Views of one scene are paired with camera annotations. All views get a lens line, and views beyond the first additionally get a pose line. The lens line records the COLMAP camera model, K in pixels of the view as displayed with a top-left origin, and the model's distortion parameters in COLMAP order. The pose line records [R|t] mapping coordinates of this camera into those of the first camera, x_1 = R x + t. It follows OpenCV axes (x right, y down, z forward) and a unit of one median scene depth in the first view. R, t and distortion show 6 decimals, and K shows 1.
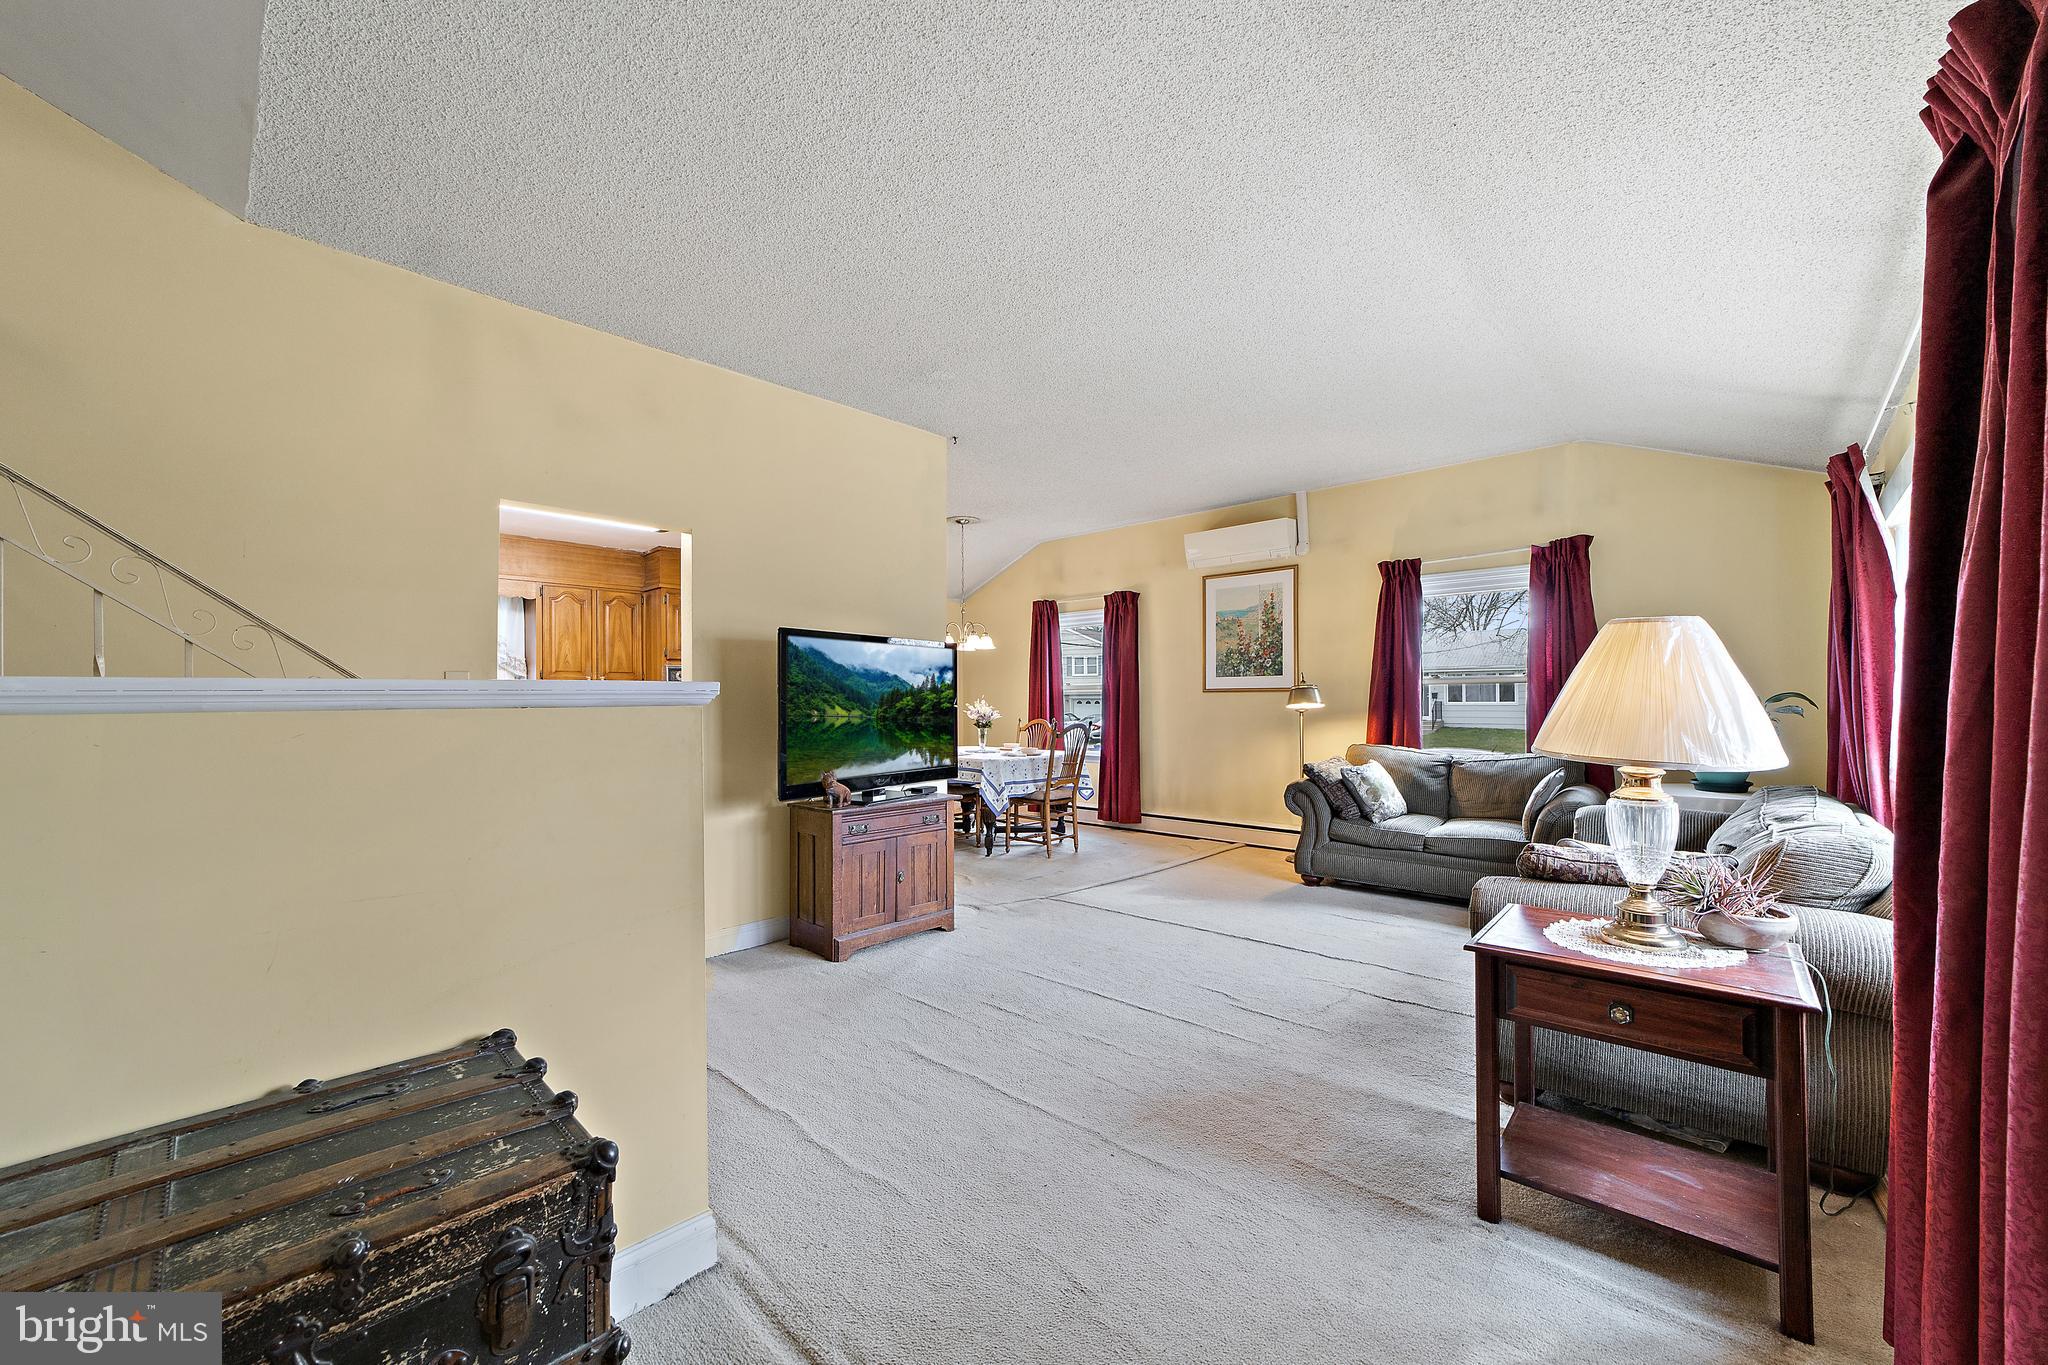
lens RADIAL K [[789.0, 0, 1021.3], [0, 789.0, 696.5], [0, 0, 1]] dist [-0.019138, 0.008128]
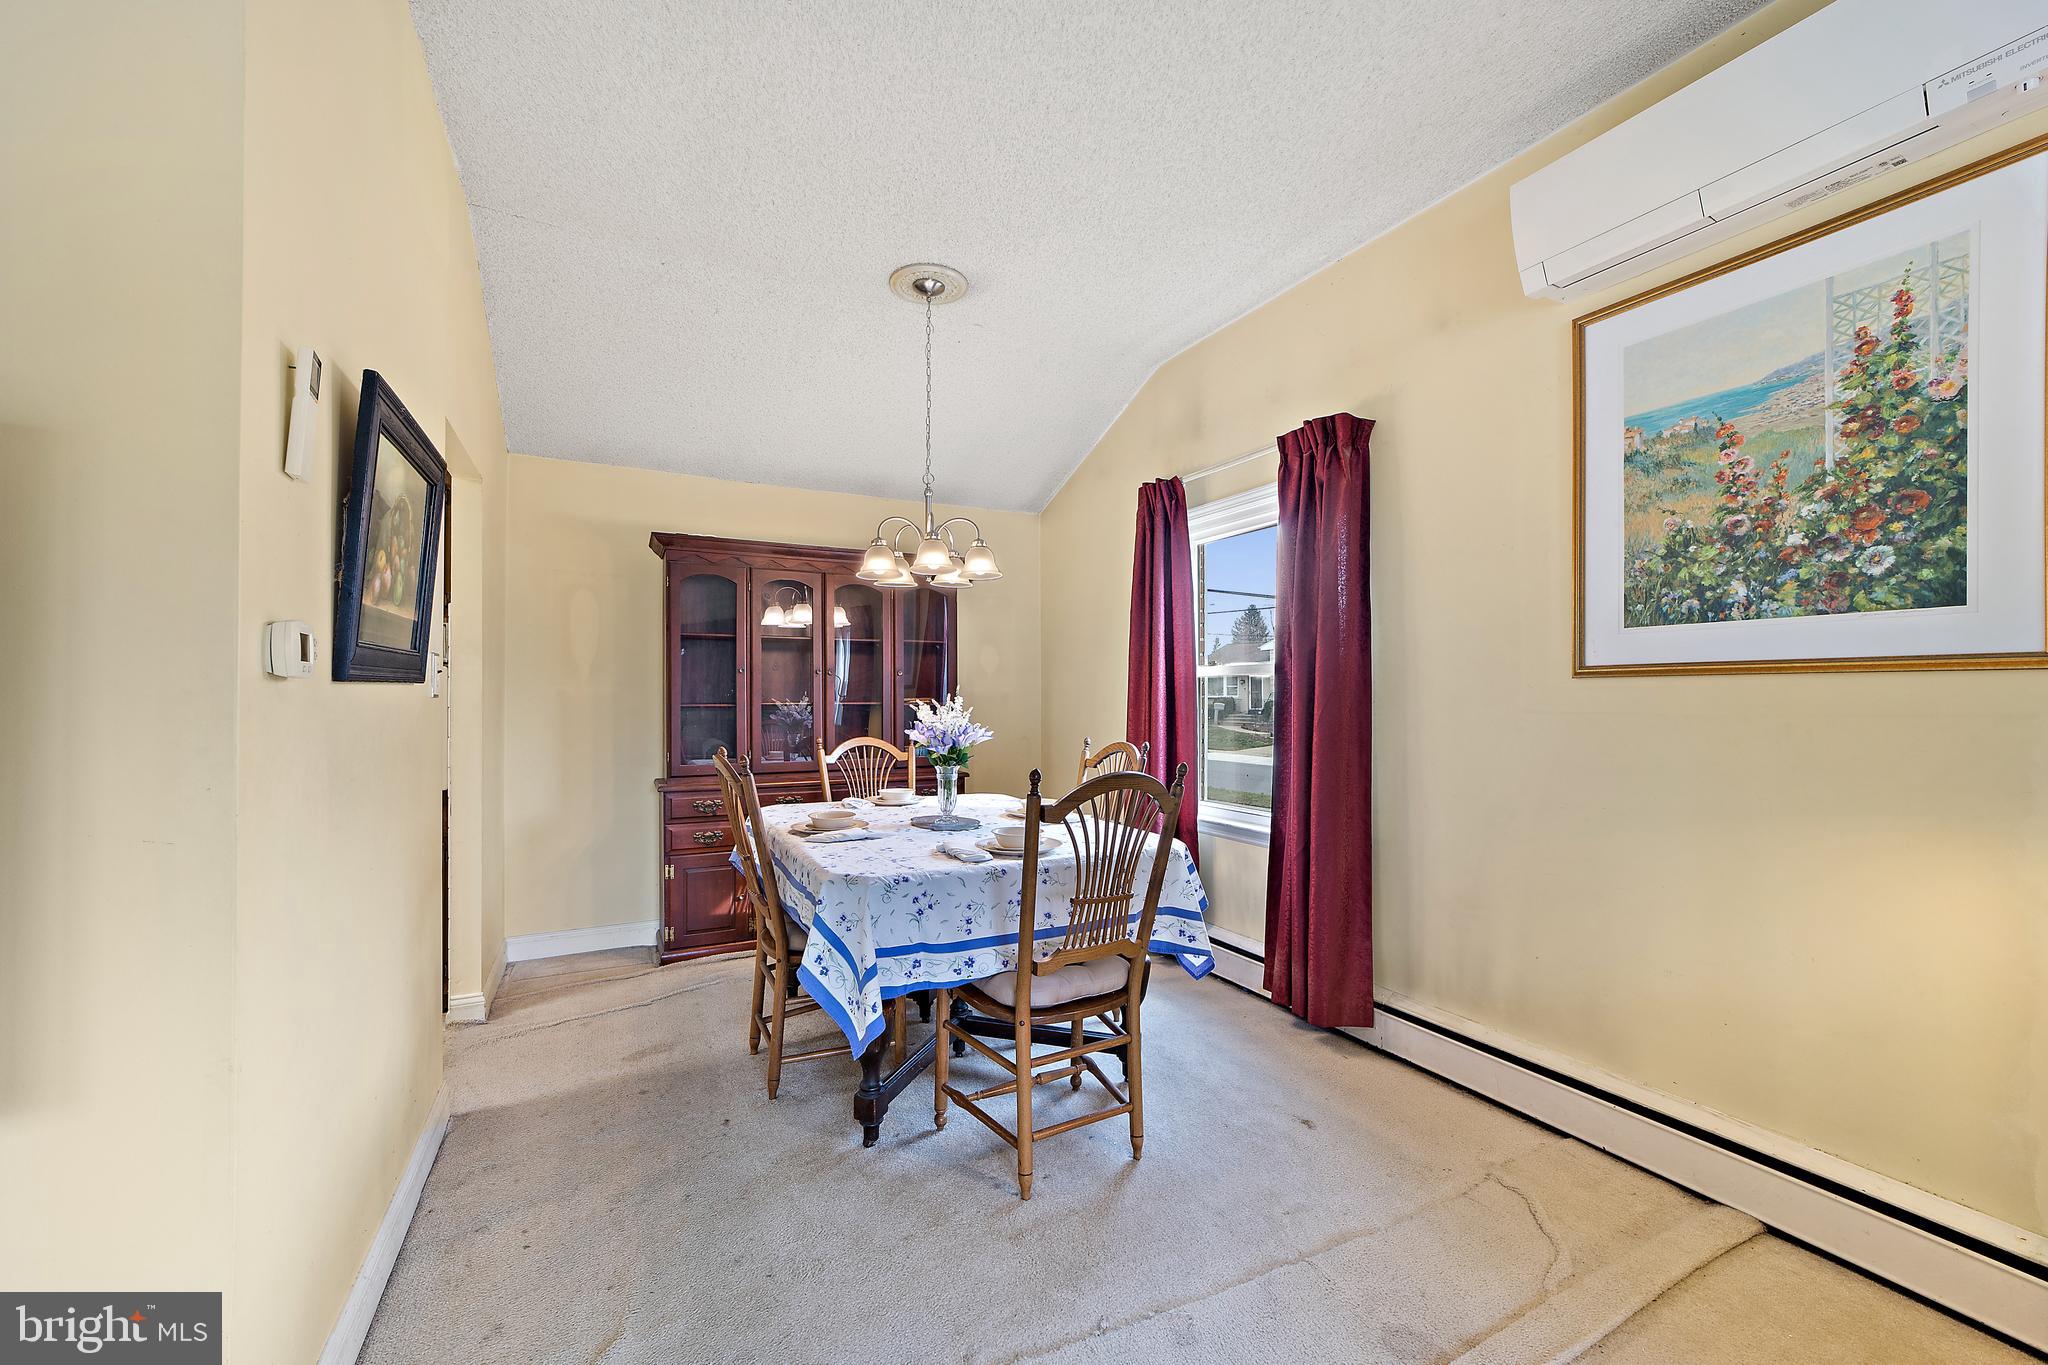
lens RADIAL K [[799.0, 0, 1014.9], [0, 799.0, 687.4], [0, 0, 1]] dist [-0.017163, 0.008822]
pose [[0.942733, 0.002975, -0.333534, 0.128409], [-0.004063, 0.999988, -0.002563, 0.001063], [0.333523, 0.003771, 0.942734, 0.643890]]
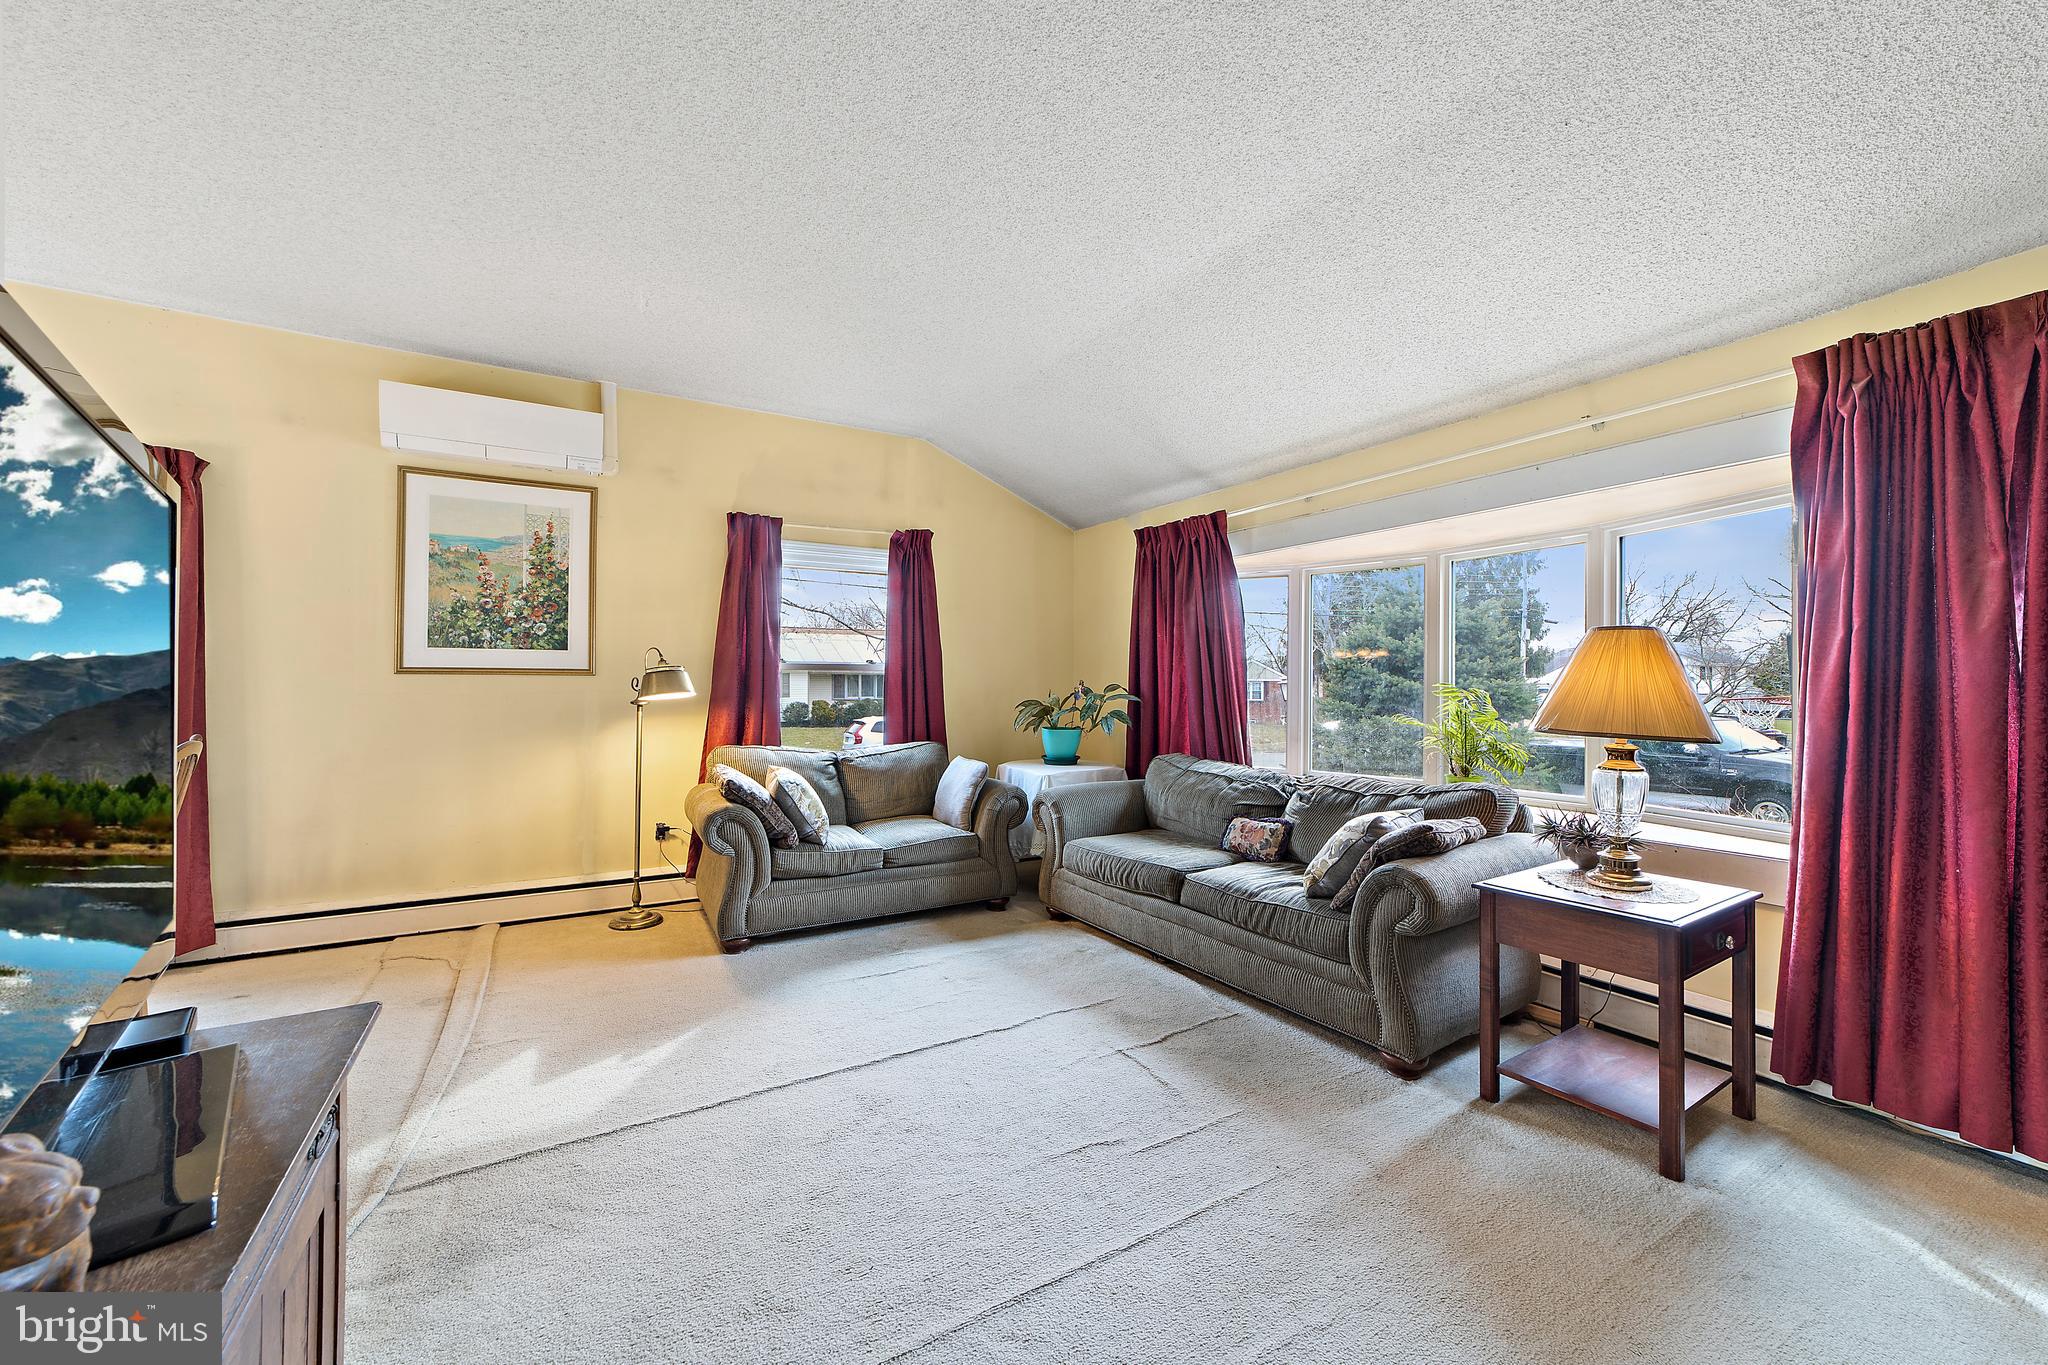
lens RADIAL K [[793.1, 0, 1024.0], [0, 793.1, 682.5], [0, 0, 1]] dist [-0.001102, -0.000027]
pose [[0.276568, 0.012635, 0.960911, -0.192901], [-0.008637, 0.999906, -0.010662, 0.003772], [-0.960956, -0.005351, 0.276651, 0.436982]]
